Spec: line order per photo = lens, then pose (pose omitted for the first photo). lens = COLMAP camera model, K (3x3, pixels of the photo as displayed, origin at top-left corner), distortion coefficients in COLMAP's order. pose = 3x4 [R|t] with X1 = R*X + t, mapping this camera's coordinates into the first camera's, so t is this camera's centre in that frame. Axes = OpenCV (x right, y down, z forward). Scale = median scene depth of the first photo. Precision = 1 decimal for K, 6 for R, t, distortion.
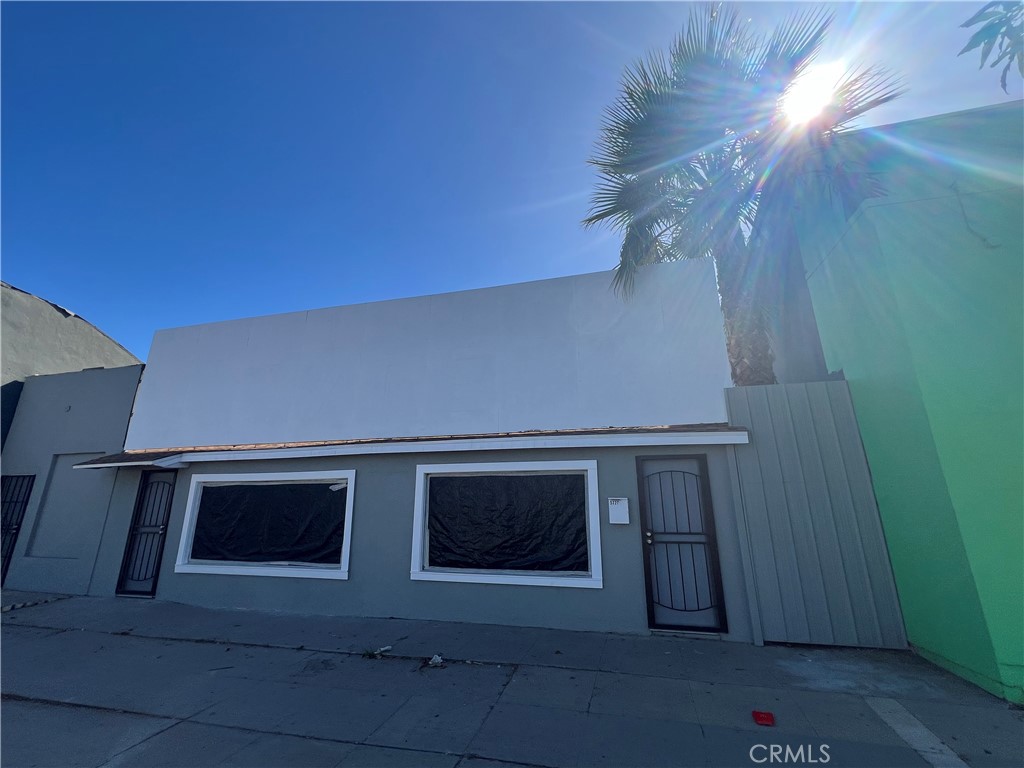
lens RADIAL K [[430.4, 0, 512.0], [0, 430.4, 384.0], [0, 0, 1]] dist [0.000681, -0.000250]
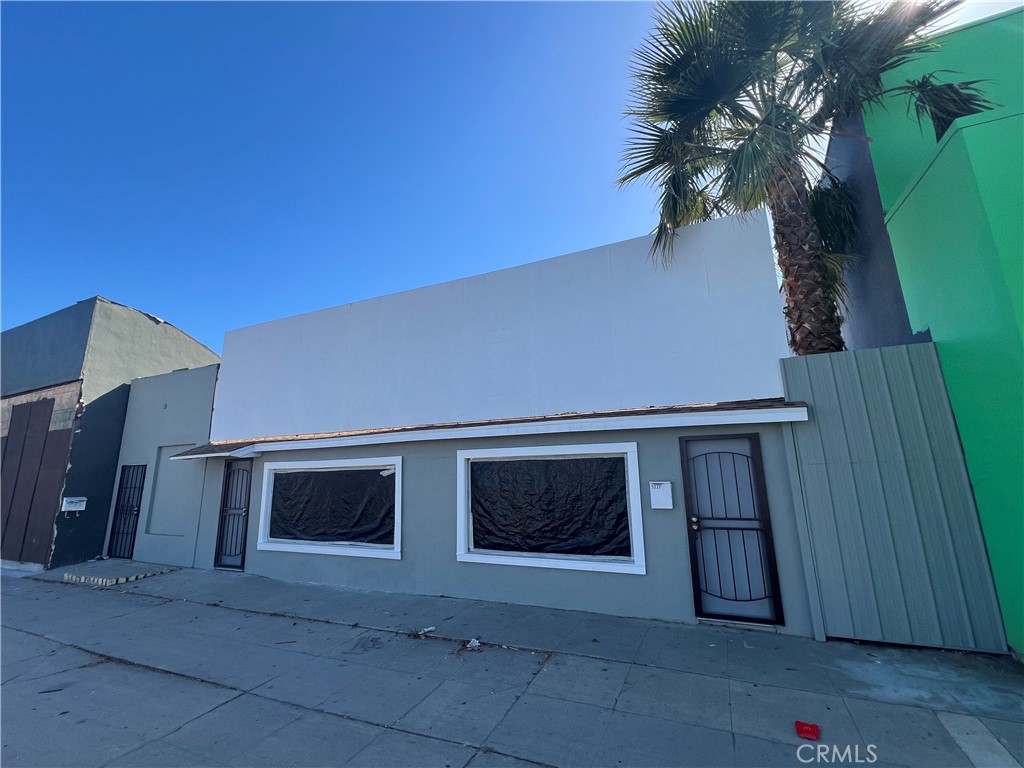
lens RADIAL K [[430.4, 0, 512.0], [0, 430.4, 384.0], [0, 0, 1]] dist [0.000681, -0.000250]
pose [[0.986729, -0.050485, -0.154328, 0.079636], [0.061186, 0.995982, 0.065389, -0.030182], [0.150406, -0.073964, 0.985854, 0.032879]]
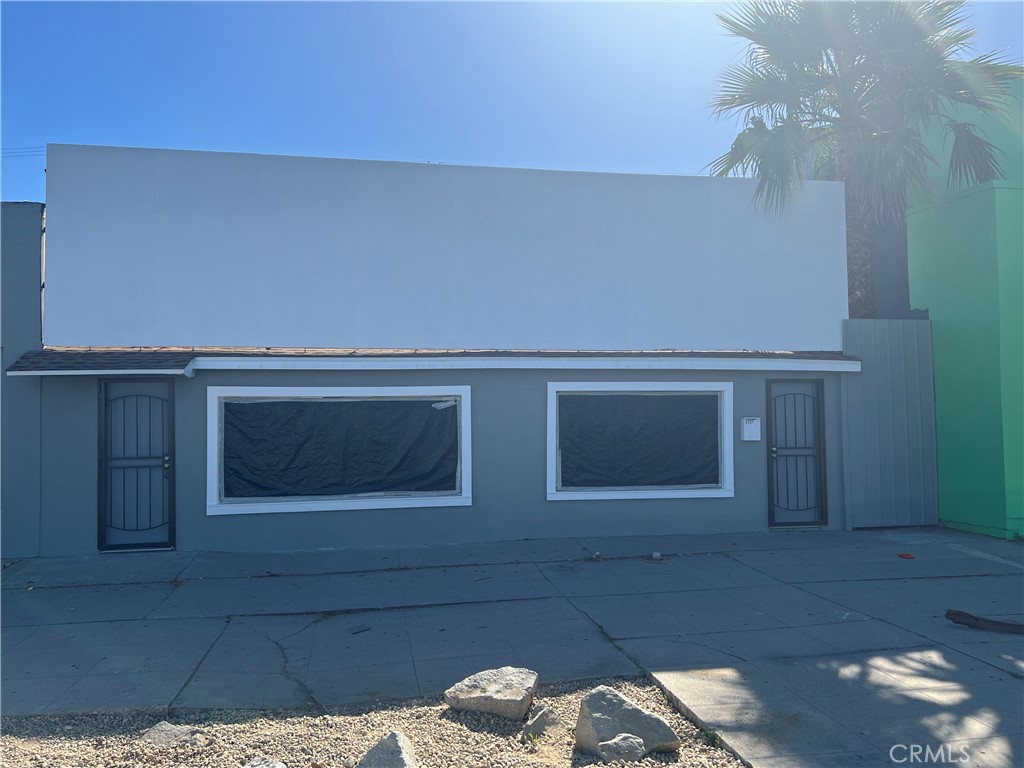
lens RADIAL K [[801.8, 0, 512.0], [0, 801.8, 384.0], [0, 0, 1]] dist [0.103362, -0.144552]
pose [[0.906658, 0.011550, 0.421708, -1.108046], [-0.110353, 0.971313, 0.210651, -0.169387], [-0.407177, -0.237525, 0.881923, -0.495500]]
